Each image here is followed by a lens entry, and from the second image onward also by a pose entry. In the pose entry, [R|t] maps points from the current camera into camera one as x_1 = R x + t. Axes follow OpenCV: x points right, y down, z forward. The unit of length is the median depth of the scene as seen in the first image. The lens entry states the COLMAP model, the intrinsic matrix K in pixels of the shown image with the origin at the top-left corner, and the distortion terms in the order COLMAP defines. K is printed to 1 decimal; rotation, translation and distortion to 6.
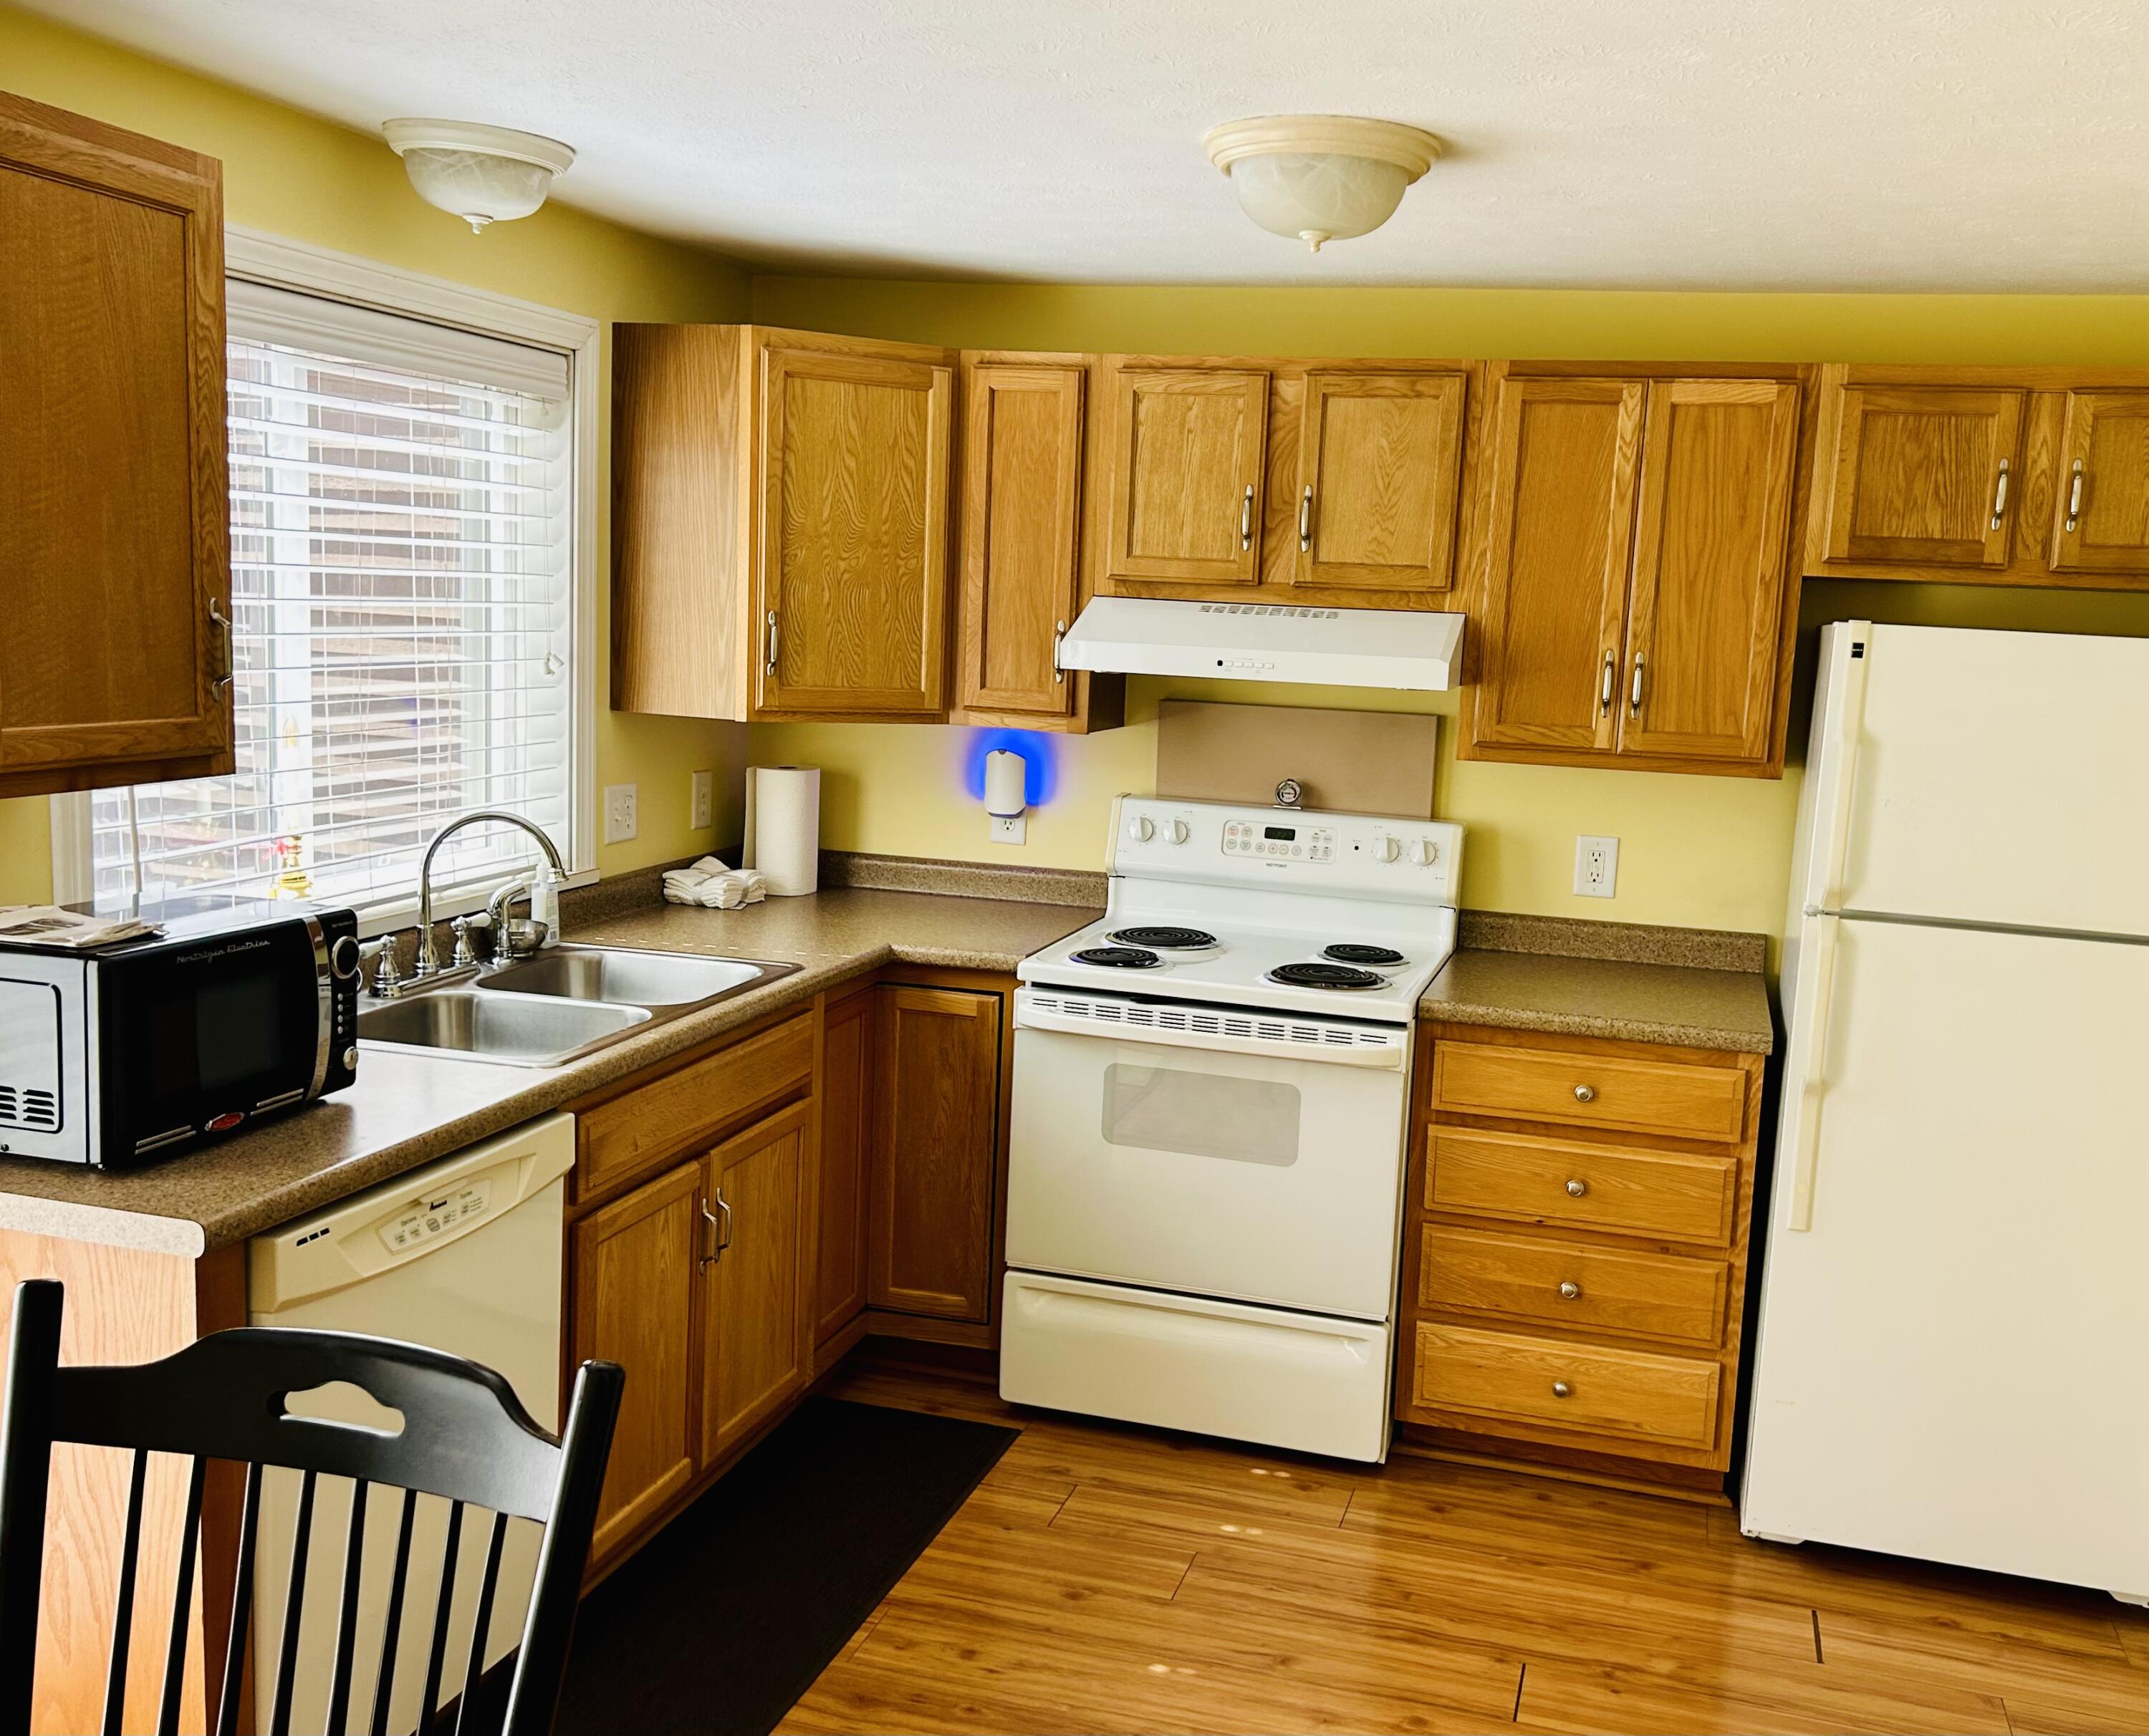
lens RADIAL K [[1962.9, 0, 1175.0], [0, 1962.9, 882.1], [0, 0, 1]] dist [0.035351, 0.000000]
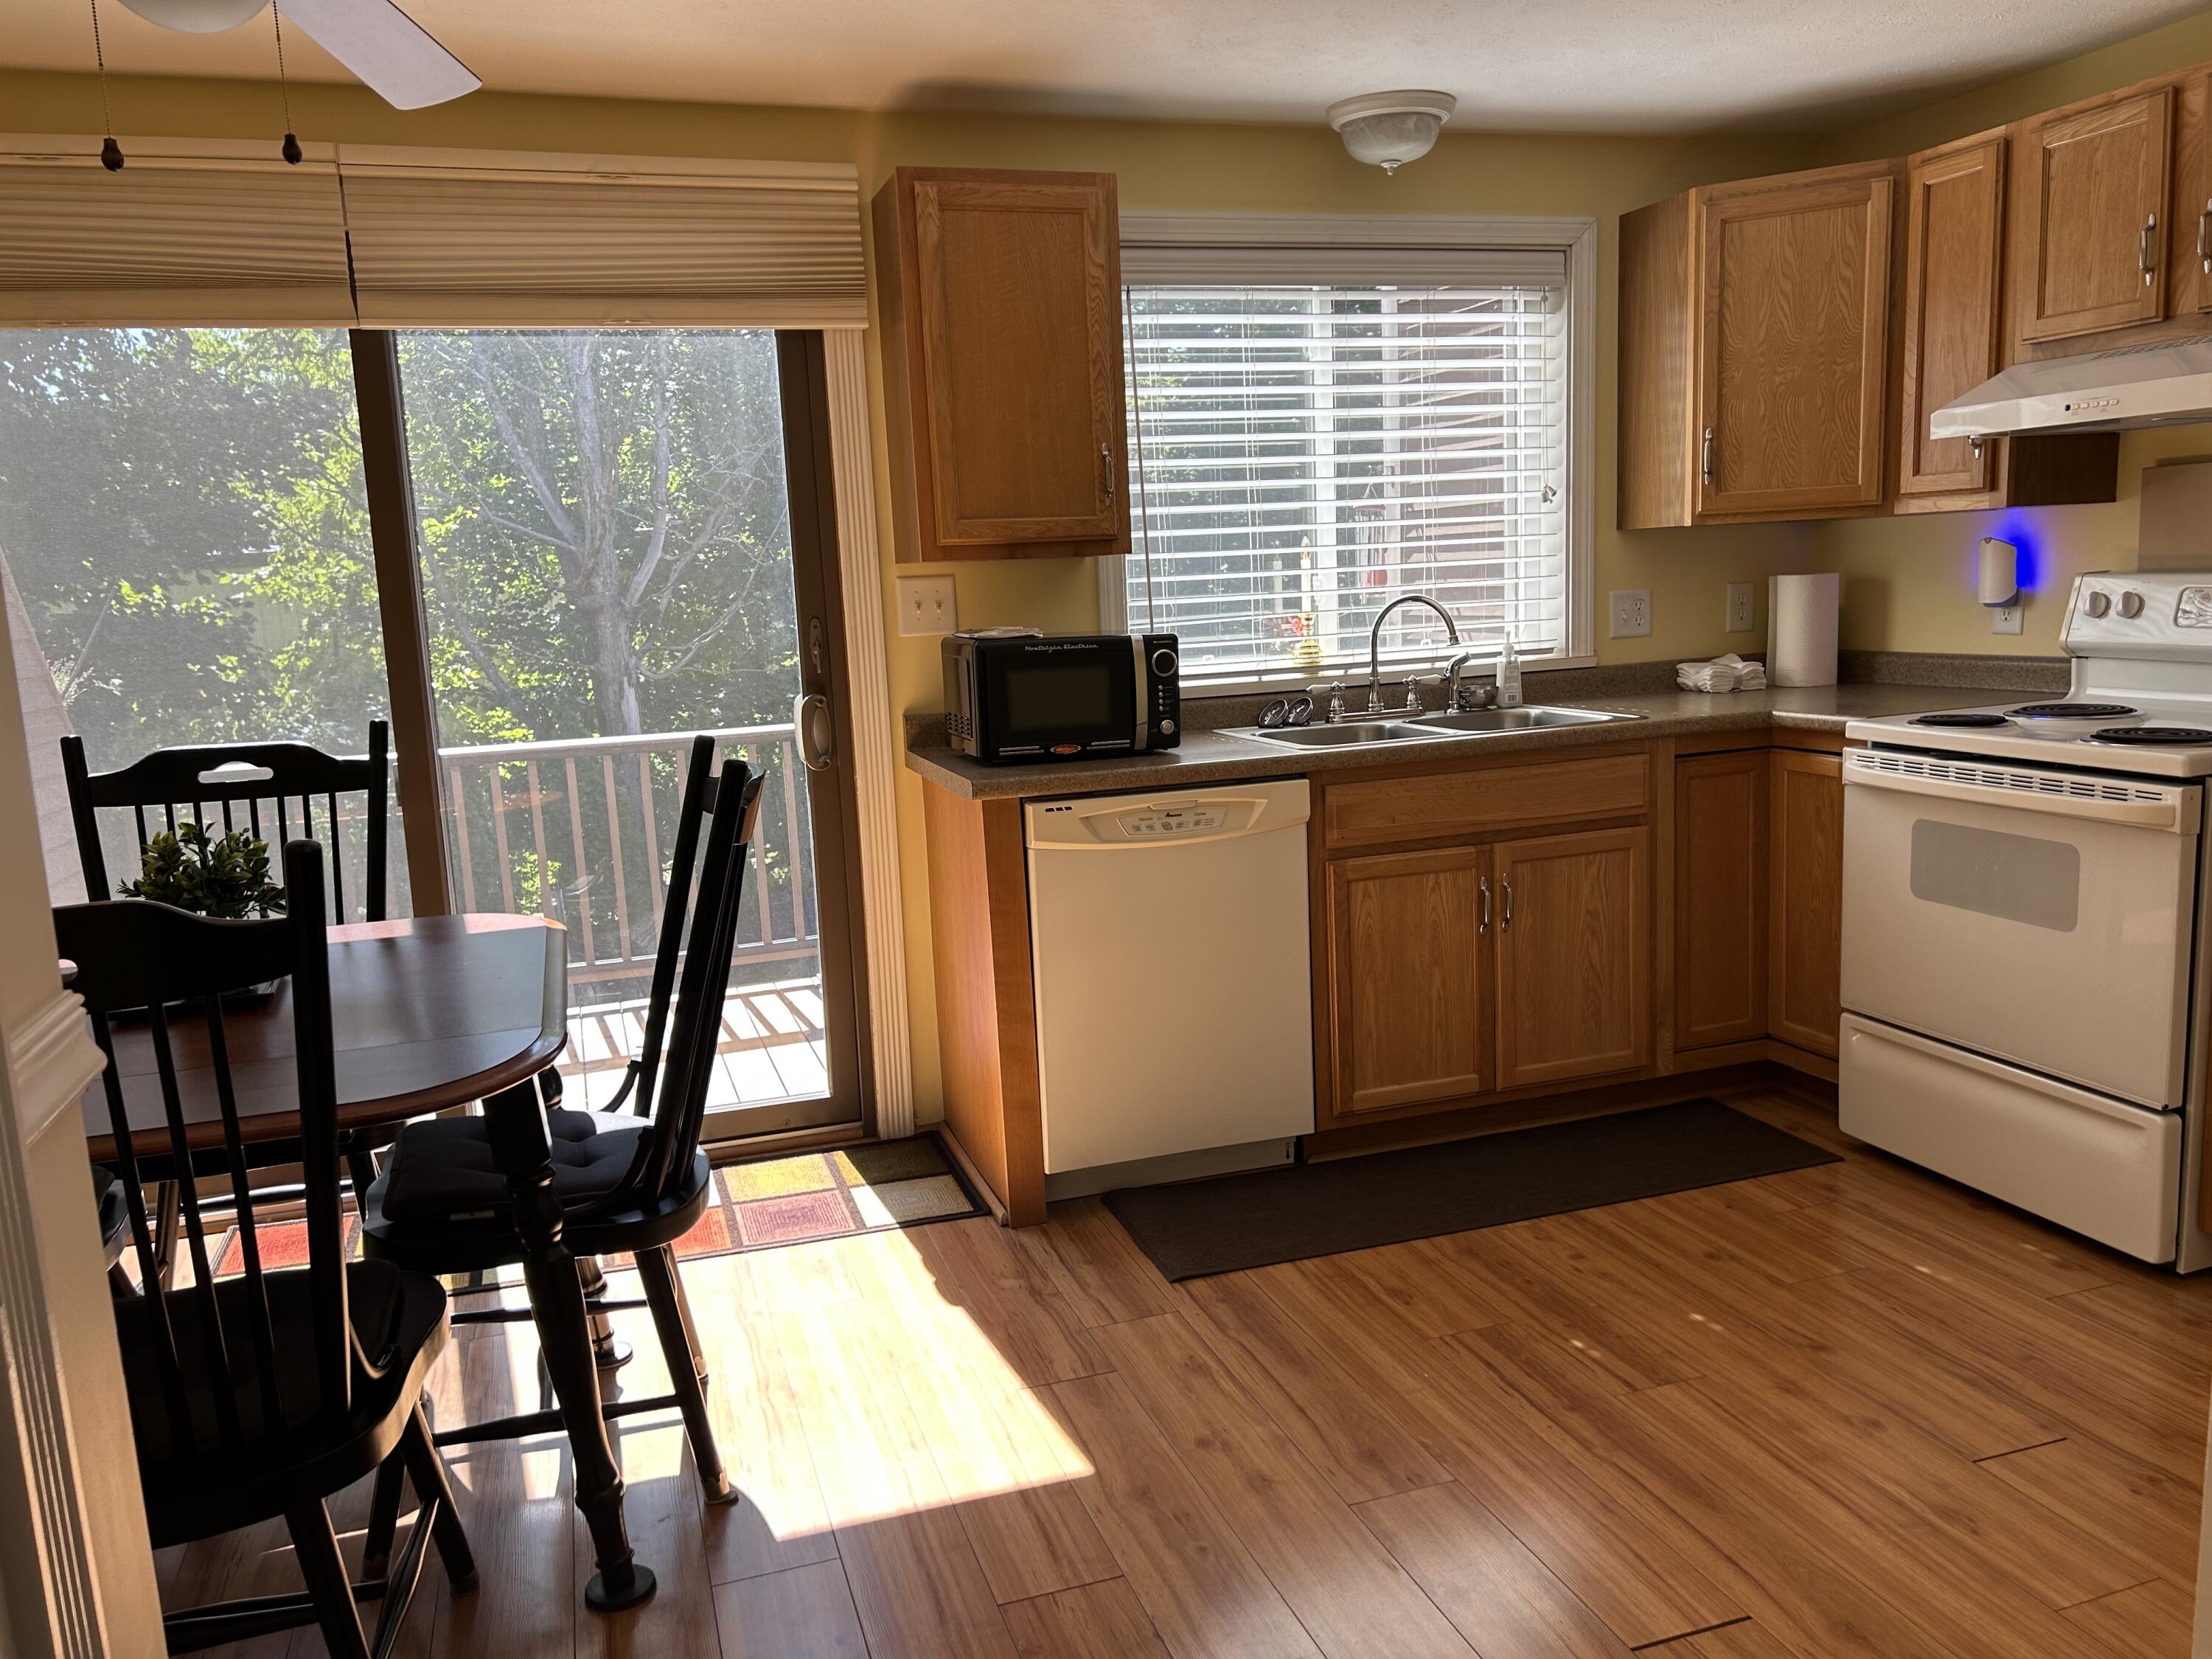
lens RADIAL K [[1667.1, 0, 1114.1], [0, 1667.1, 837.0], [0, 0, 1]] dist [0.075120, -0.074319]
pose [[0.546347, 0.058434, -0.835518, 0.489160], [-0.048890, 0.998087, 0.037835, 0.091712], [0.836131, 0.020177, 0.548159, 0.161981]]
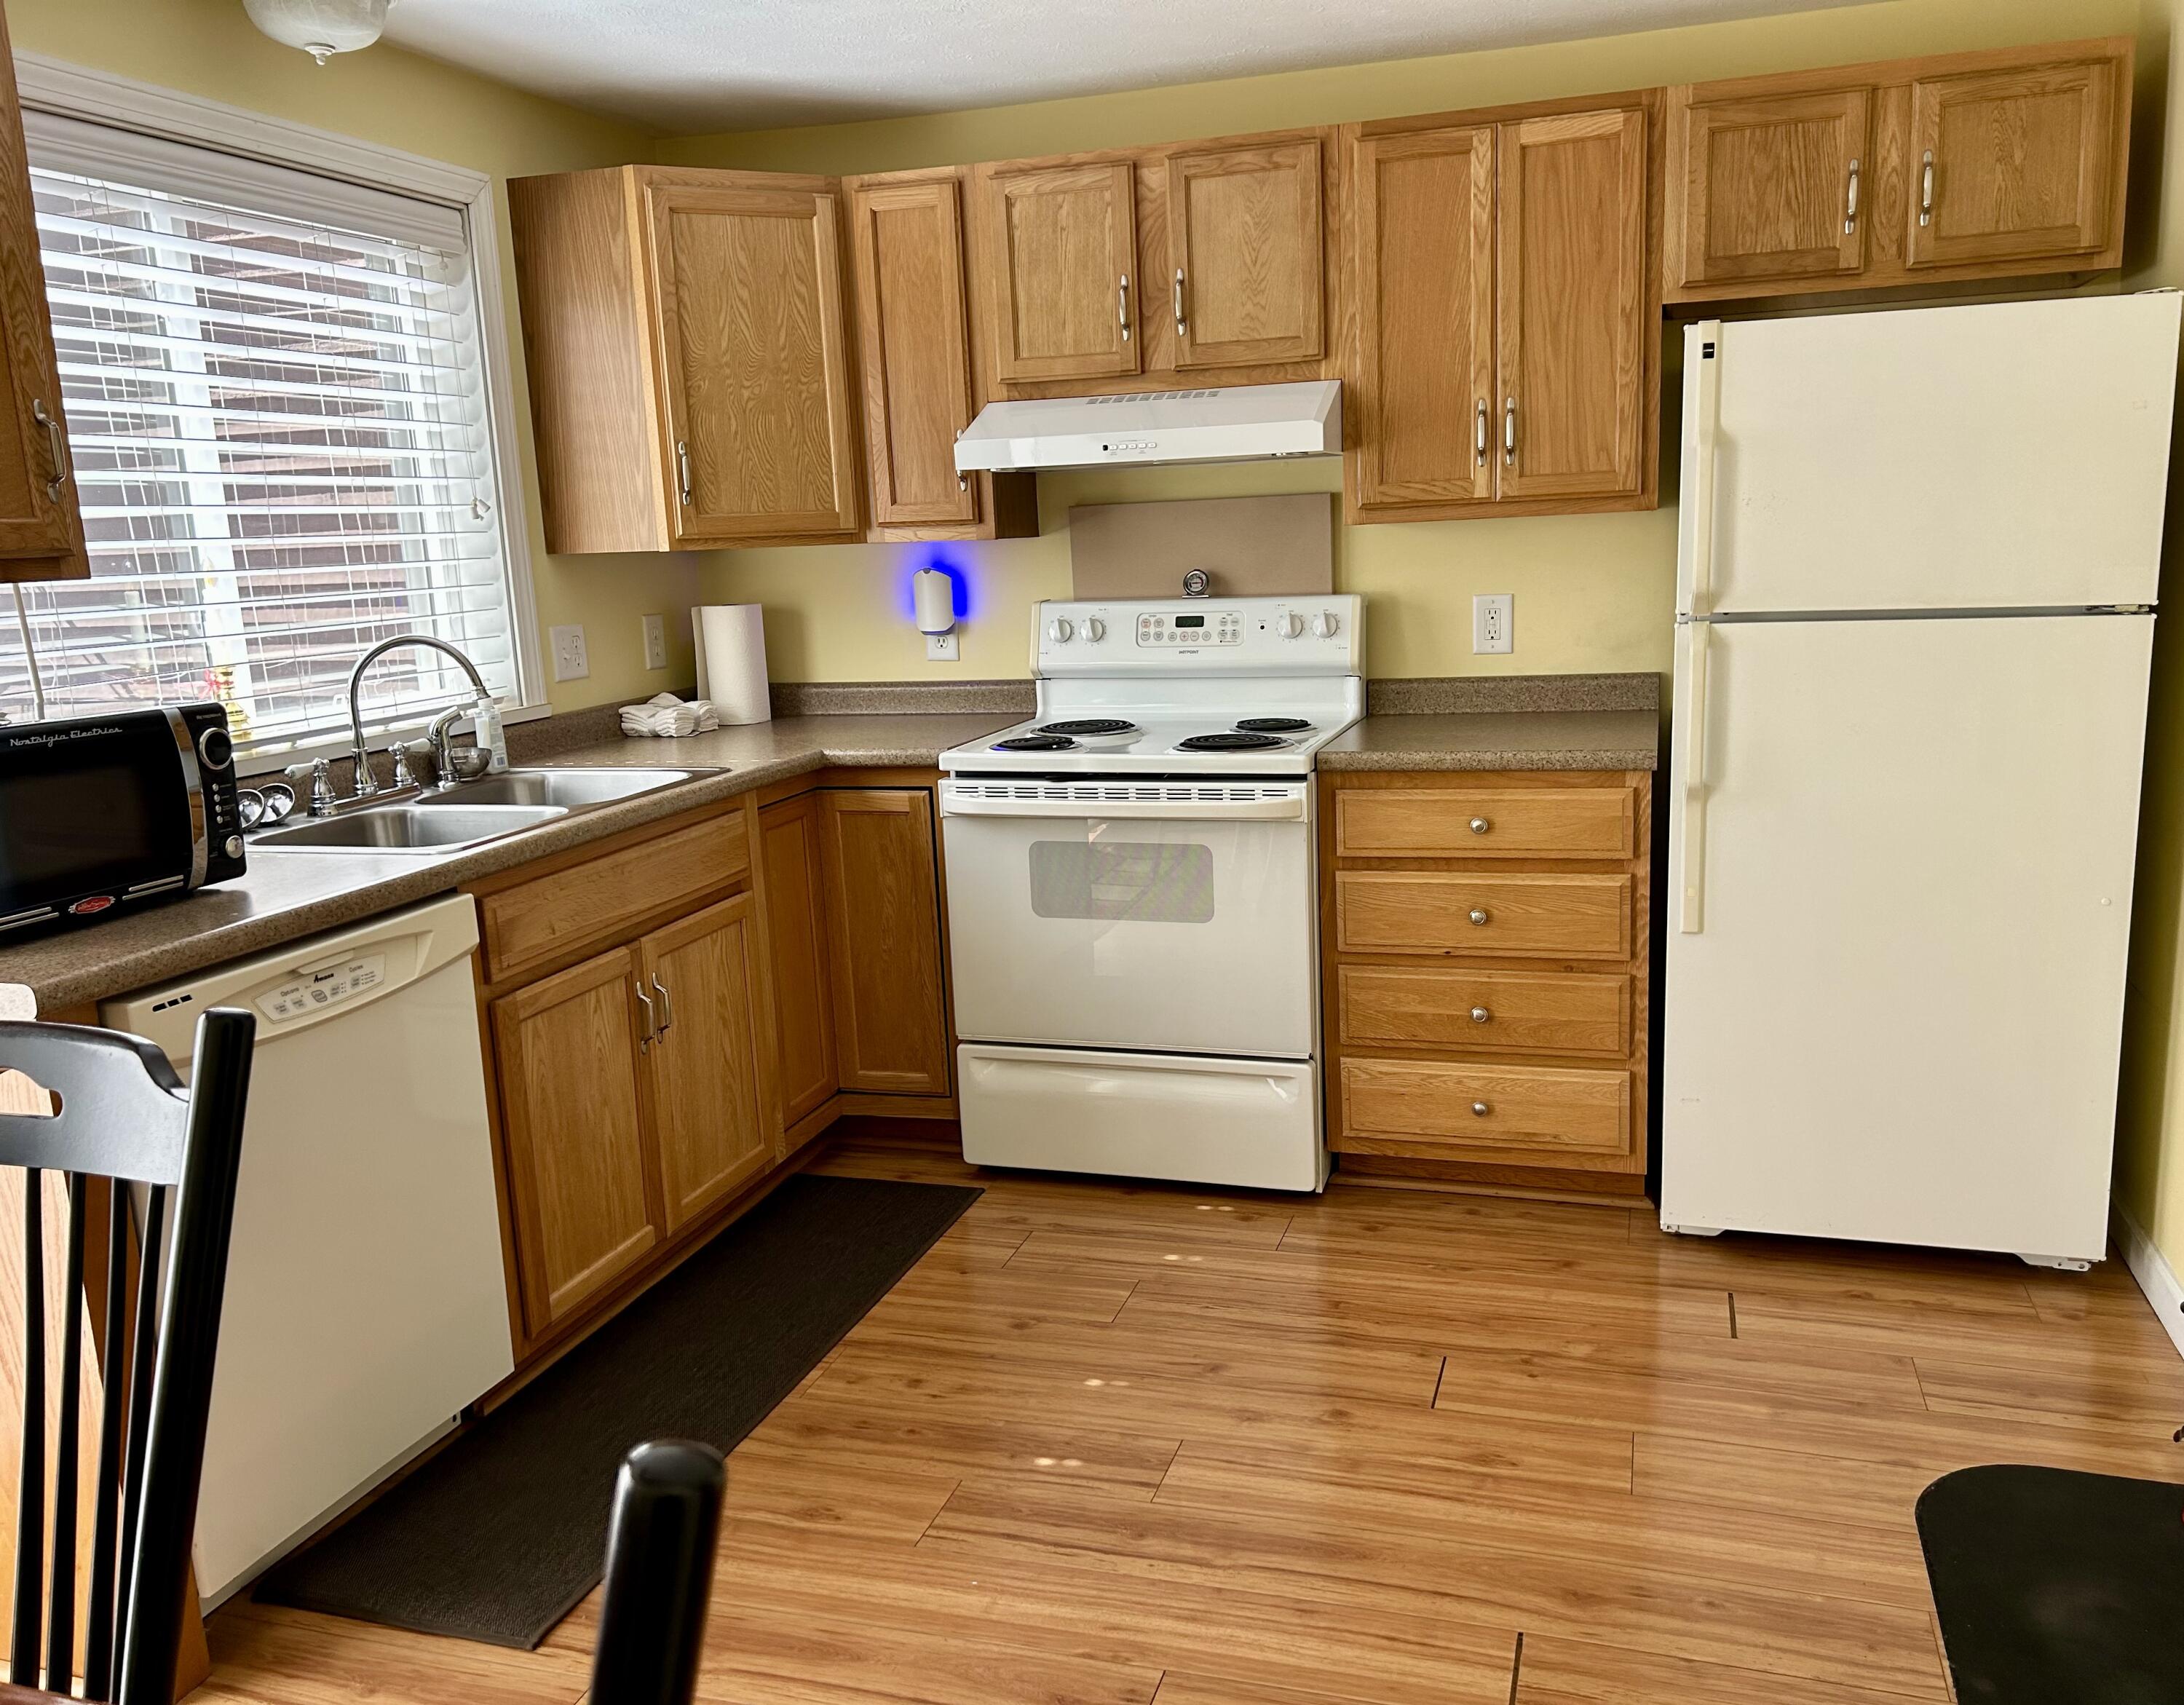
lens RADIAL K [[1710.7, 0, 1138.5], [0, 1710.7, 866.5], [0, 0, 1]] dist [0.045725, -0.035902]
pose [[0.995565, -0.081566, -0.046870, 0.067021], [0.083927, 0.995174, 0.050834, 0.066028], [0.042498, -0.054542, 0.997607, 0.084999]]
